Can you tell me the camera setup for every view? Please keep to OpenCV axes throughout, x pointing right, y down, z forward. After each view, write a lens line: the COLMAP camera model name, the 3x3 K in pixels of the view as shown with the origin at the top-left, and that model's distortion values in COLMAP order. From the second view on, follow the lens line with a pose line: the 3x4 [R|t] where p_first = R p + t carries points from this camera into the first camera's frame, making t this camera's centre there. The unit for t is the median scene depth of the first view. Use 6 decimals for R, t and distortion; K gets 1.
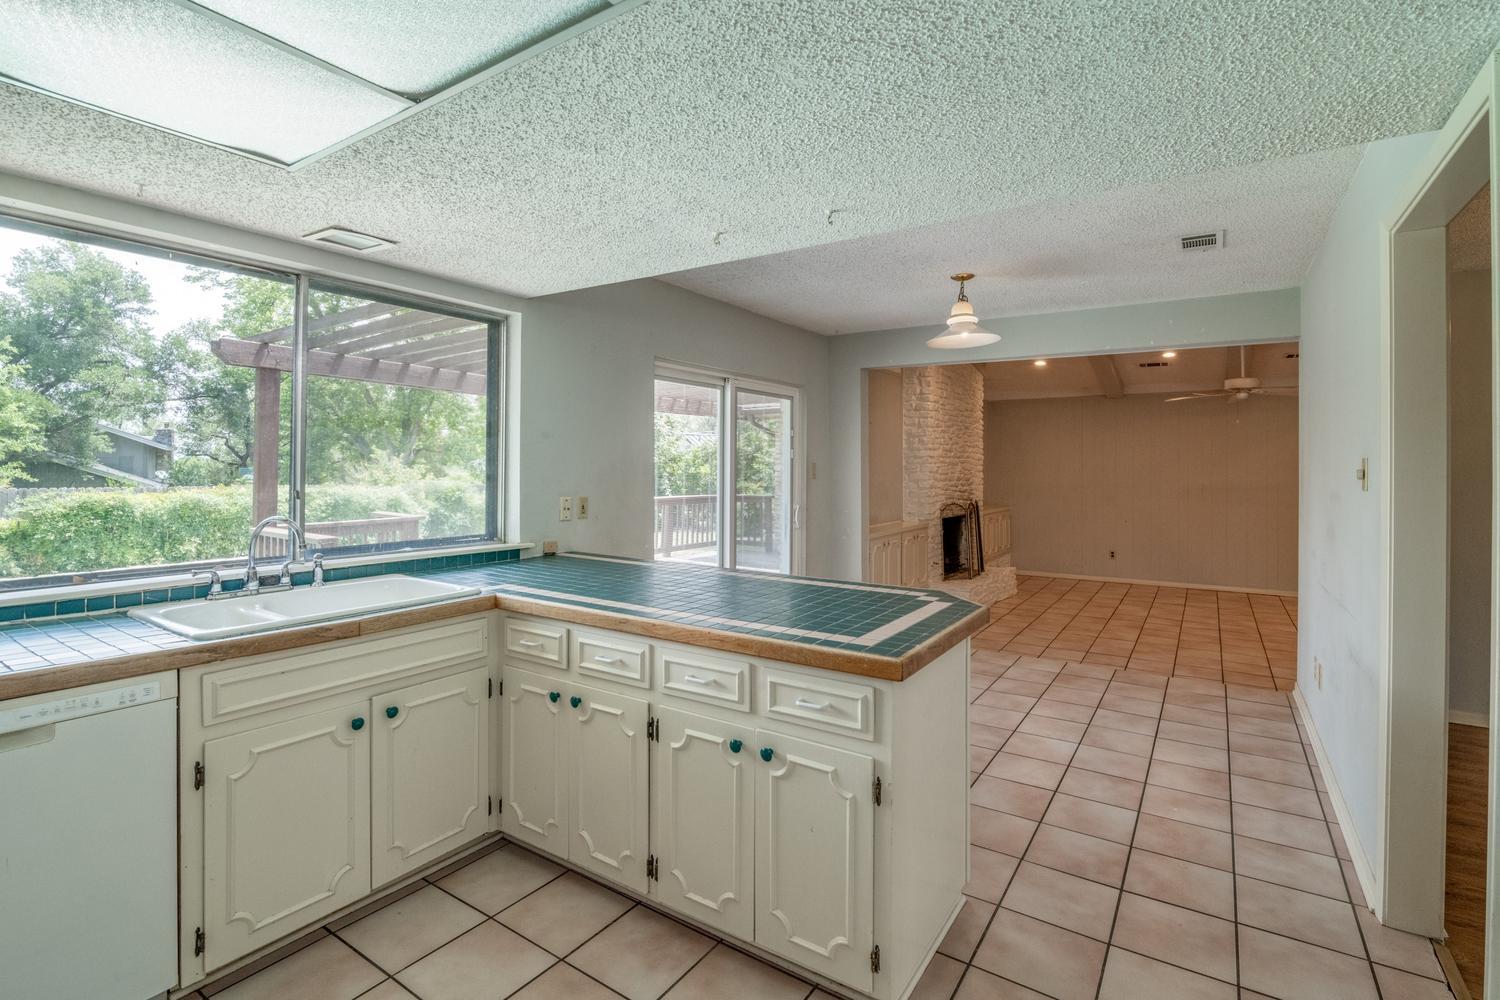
lens RADIAL K [[707.3, 0, 741.0], [0, 707.3, 460.4], [0, 0, 1]] dist [-0.020226, -0.000316]
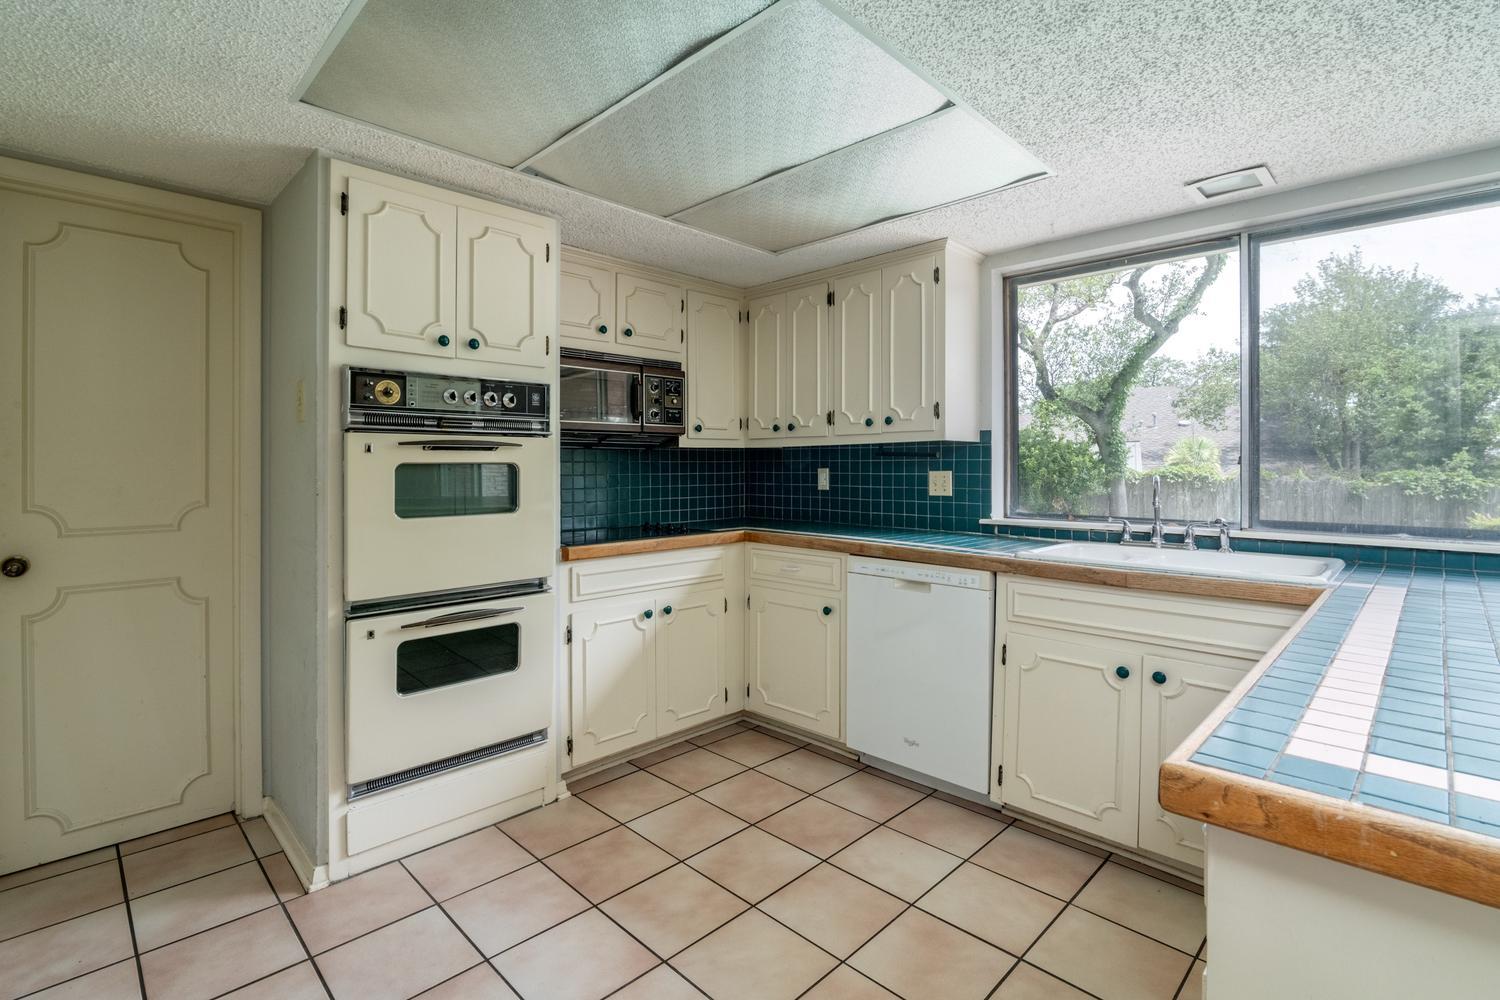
lens RADIAL K [[707.3, 0, 741.0], [0, 707.3, 460.4], [0, 0, 1]] dist [-0.020226, -0.000316]
pose [[-0.194803, -0.018912, -0.980660, 0.550913], [-0.001264, 0.999818, -0.019030, 0.083717], [0.980842, -0.002468, -0.194791, 0.633494]]
